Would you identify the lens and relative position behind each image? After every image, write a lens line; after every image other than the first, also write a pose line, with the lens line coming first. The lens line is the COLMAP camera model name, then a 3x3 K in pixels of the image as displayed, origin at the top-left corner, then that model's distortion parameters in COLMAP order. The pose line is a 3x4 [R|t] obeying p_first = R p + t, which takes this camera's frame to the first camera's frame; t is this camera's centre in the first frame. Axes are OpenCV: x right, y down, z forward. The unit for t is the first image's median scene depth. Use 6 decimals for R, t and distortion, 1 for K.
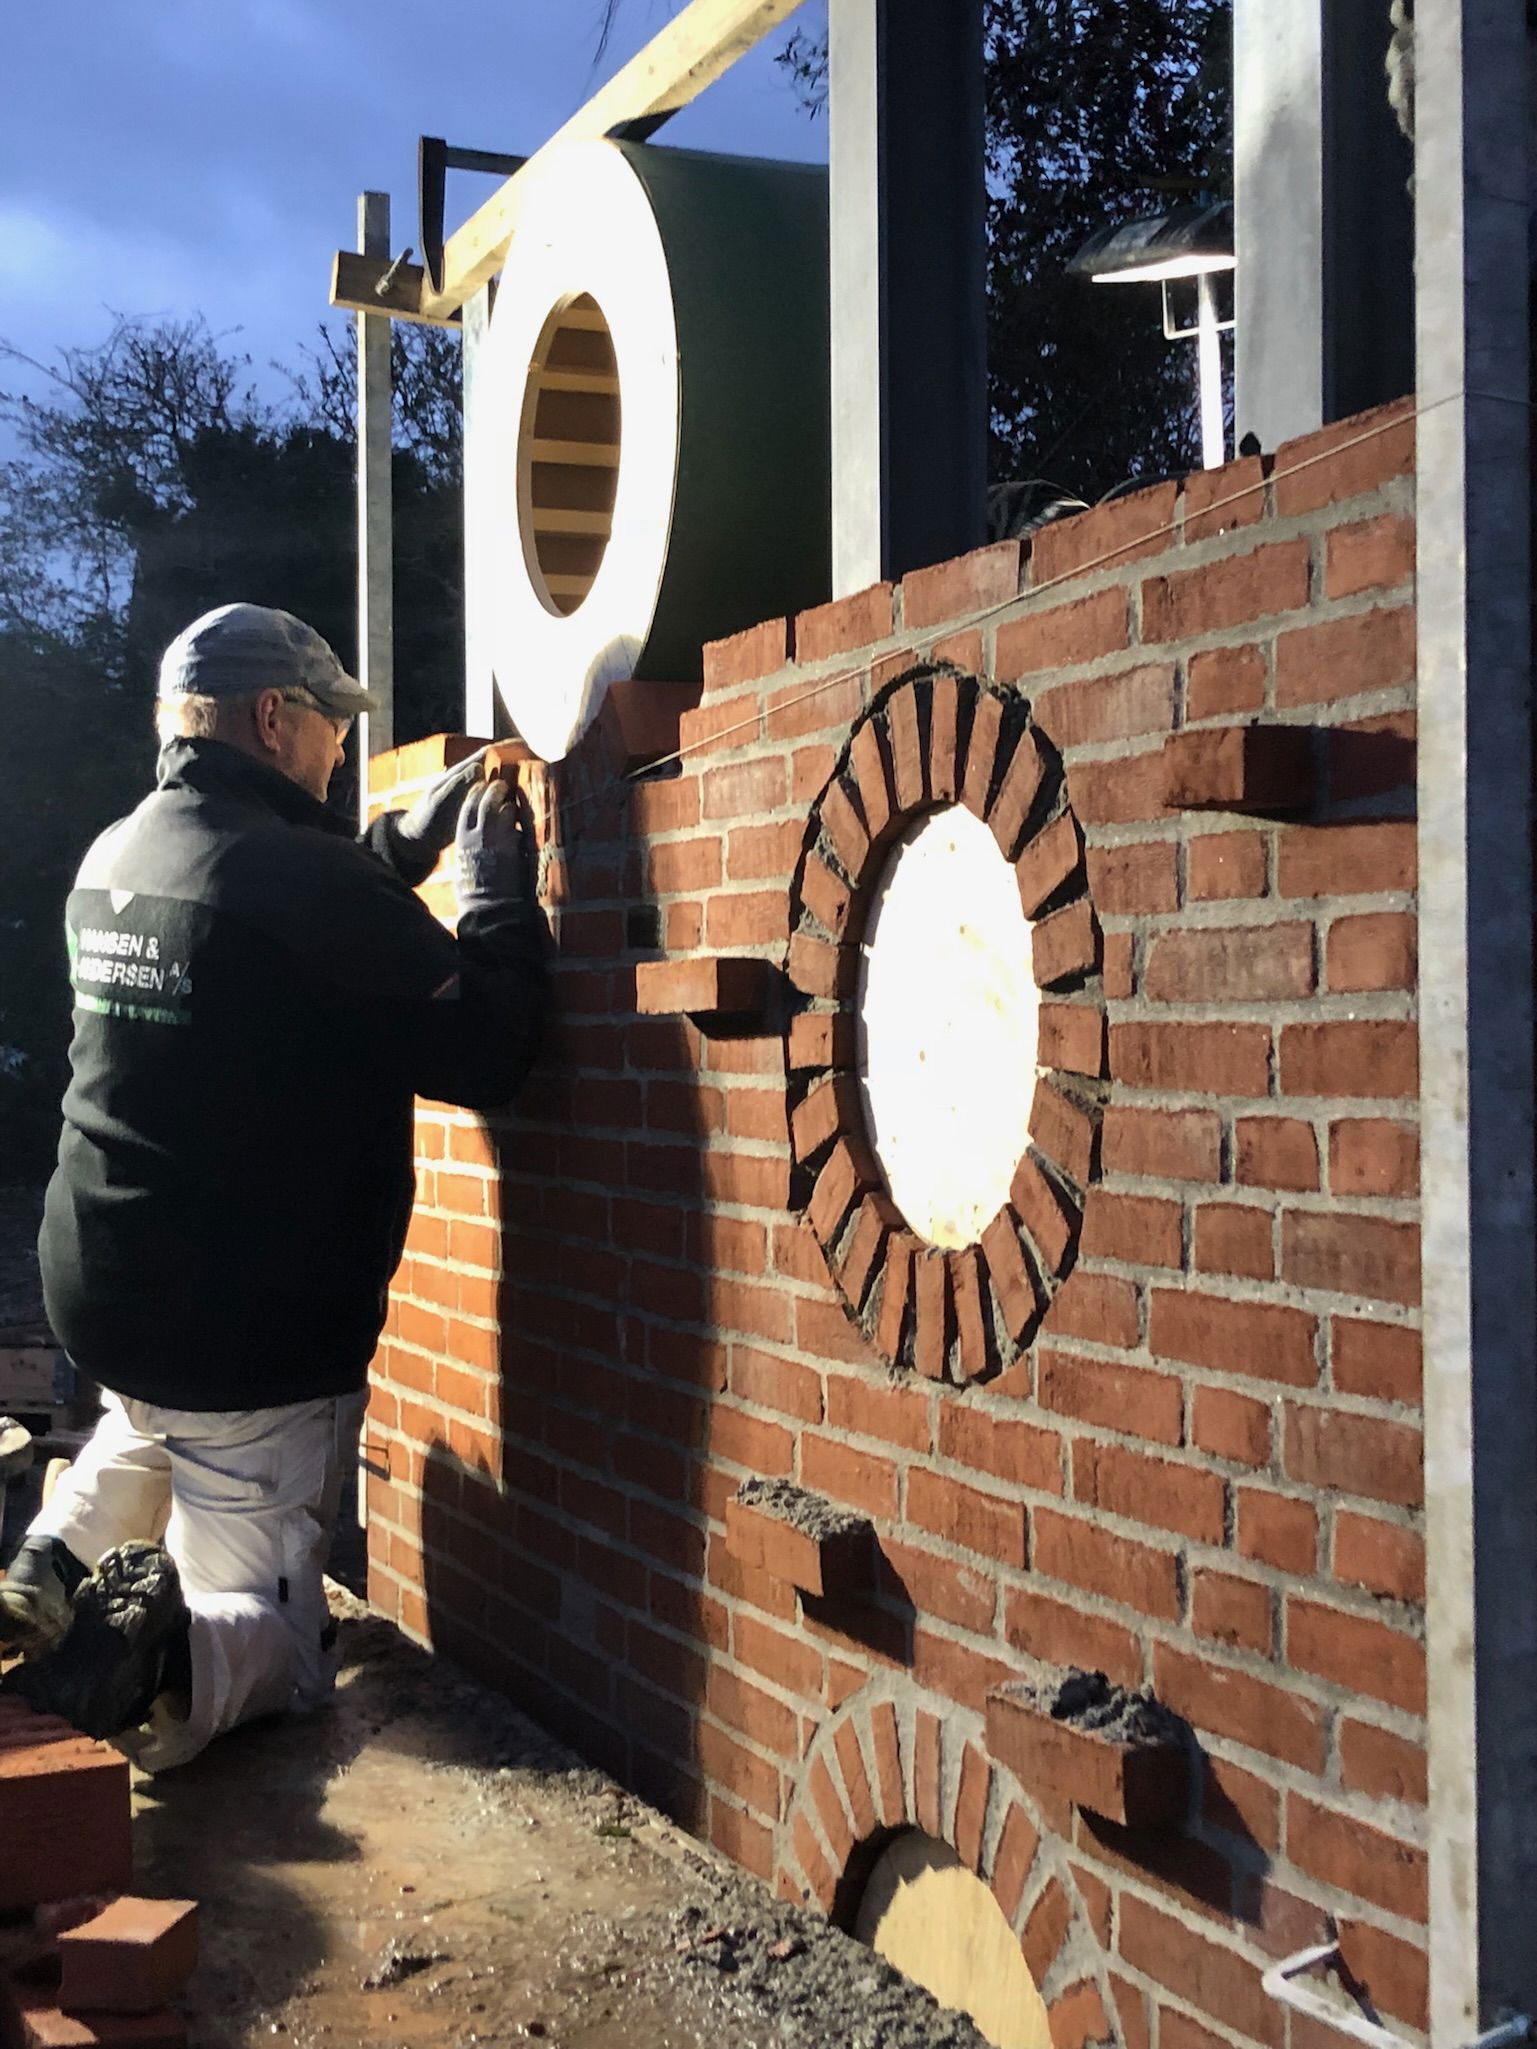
lens RADIAL K [[3217.0, 0, 768.5], [0, 3217.0, 1024.5], [0, 0, 1]] dist [0.213889, -0.008392]
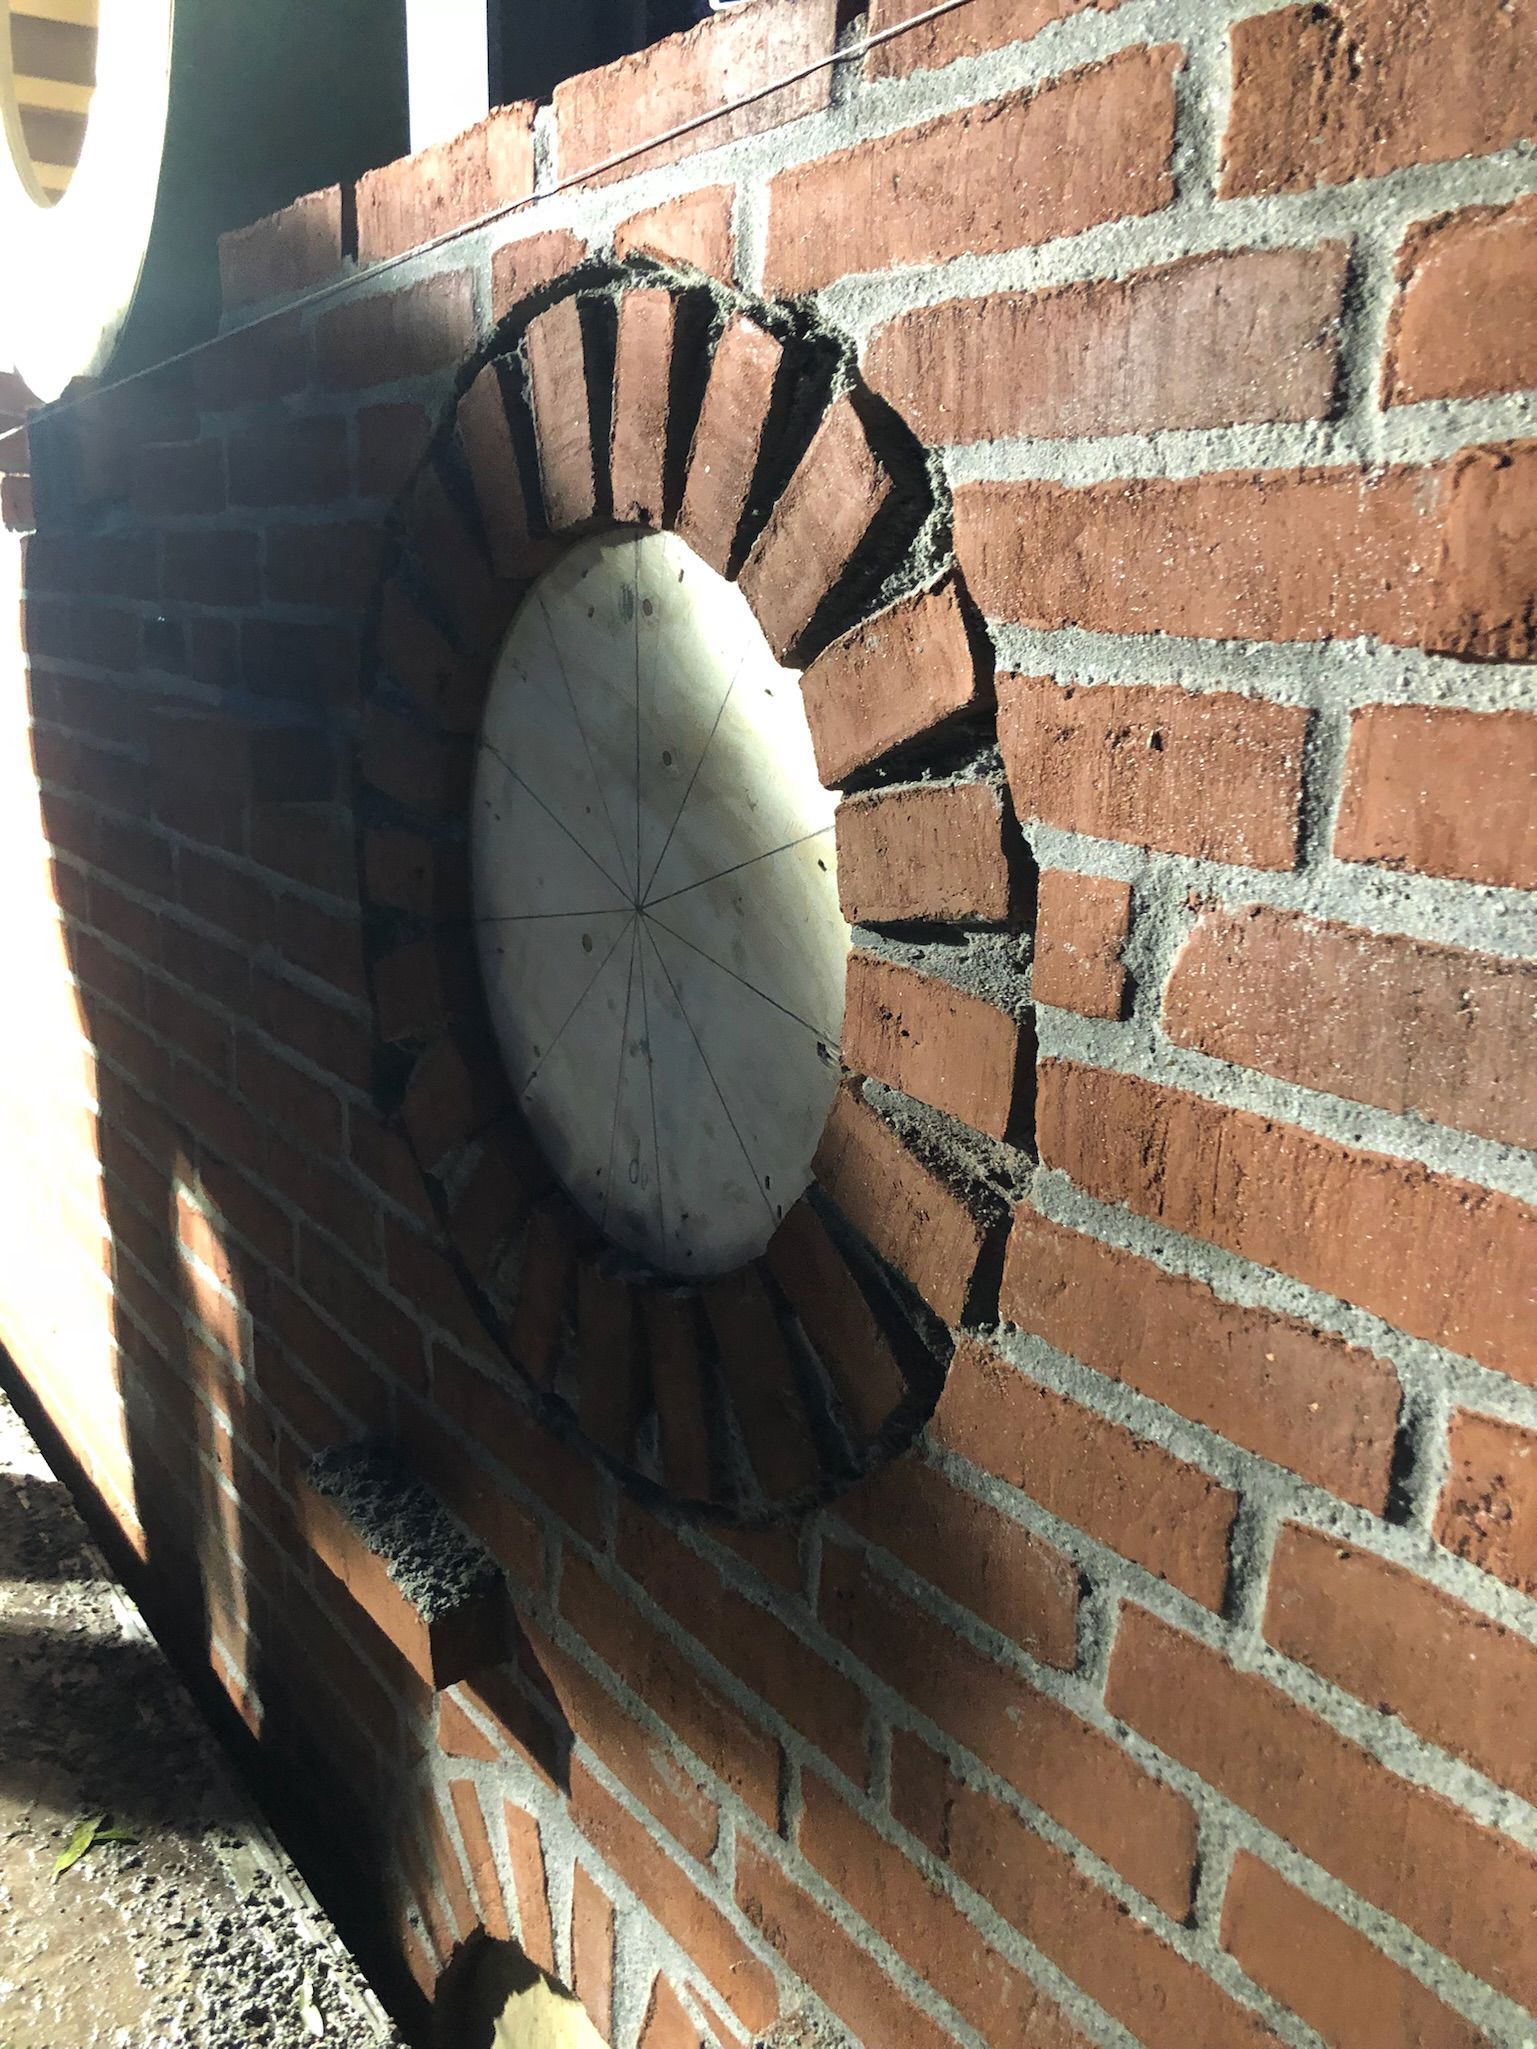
lens RADIAL K [[1649.1, 0, 768.5], [0, 1649.1, 1024.5], [0, 0, 1]] dist [0.007433, -0.001161]
pose [[0.970913, -0.027885, 0.237805, 0.006257], [-0.036174, 0.964712, 0.260811, -0.065202], [-0.236686, -0.261827, 0.935642, 0.749161]]
